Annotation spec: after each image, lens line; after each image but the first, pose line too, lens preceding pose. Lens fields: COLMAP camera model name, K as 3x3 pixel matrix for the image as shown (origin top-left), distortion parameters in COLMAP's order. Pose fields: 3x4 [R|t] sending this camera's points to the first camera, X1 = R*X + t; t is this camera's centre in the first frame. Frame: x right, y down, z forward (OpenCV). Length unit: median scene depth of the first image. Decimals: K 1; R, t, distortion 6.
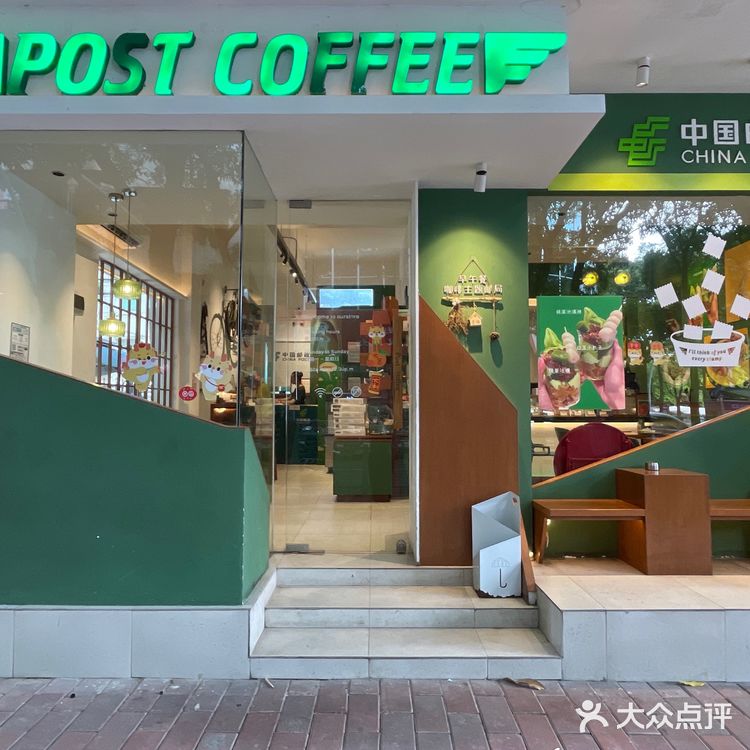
lens RADIAL K [[604.9, 0, 375.0], [0, 604.9, 375.0], [0, 0, 1]] dist [0.013369, -0.010252]
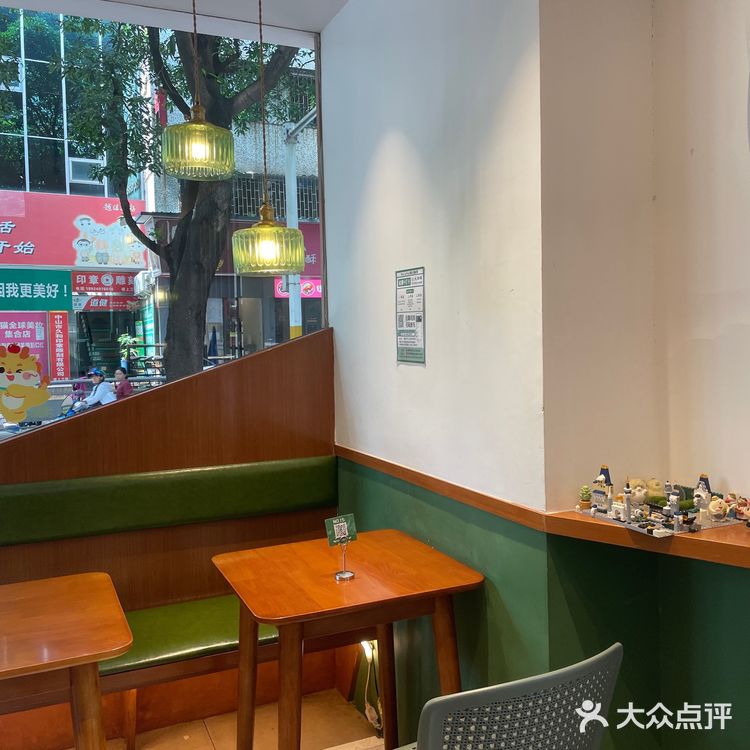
lens RADIAL K [[749.1, 0, 375.2], [0, 749.1, 360.2], [0, 0, 1]] dist [0.113200, -0.165680]
pose [[-0.915205, 0.031967, -0.401719, -0.195190], [0.045887, 0.998632, -0.025074, -0.000809], [0.400368, -0.041382, -0.915420, 0.878914]]
